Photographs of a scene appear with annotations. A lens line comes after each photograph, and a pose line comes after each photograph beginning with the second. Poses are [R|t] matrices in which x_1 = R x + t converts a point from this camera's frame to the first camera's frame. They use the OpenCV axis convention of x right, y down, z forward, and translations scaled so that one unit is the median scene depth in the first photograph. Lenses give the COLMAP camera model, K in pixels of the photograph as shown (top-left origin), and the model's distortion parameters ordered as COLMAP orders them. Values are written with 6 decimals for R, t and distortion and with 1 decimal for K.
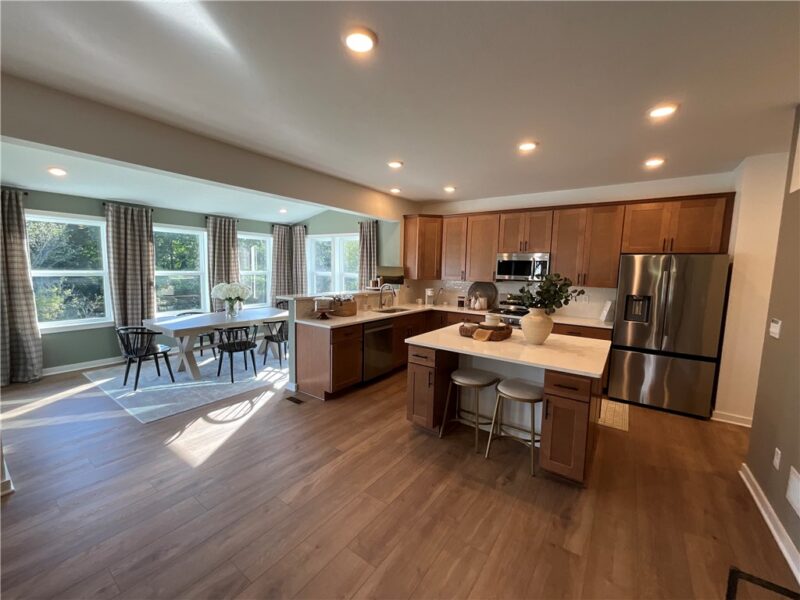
lens RADIAL K [[323.1, 0, 397.9], [0, 323.1, 299.2], [0, 0, 1]] dist [-0.002175, 0.001012]
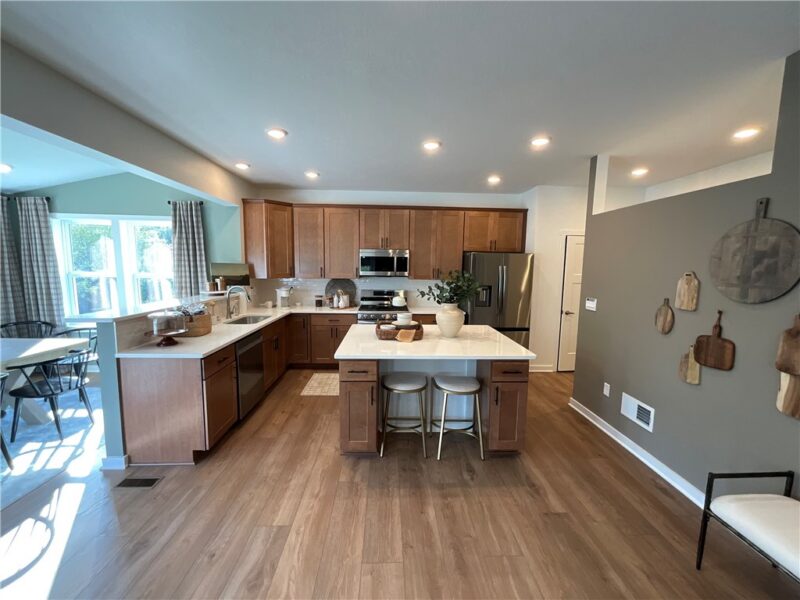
lens RADIAL K [[323.1, 0, 399.0], [0, 323.1, 301.1], [0, 0, 1]] dist [-0.002175, 0.001012]
pose [[0.795232, -0.079335, 0.601092, -0.250919], [0.064188, 0.996847, 0.046649, -0.029456], [-0.602898, 0.001486, 0.797817, 0.190701]]
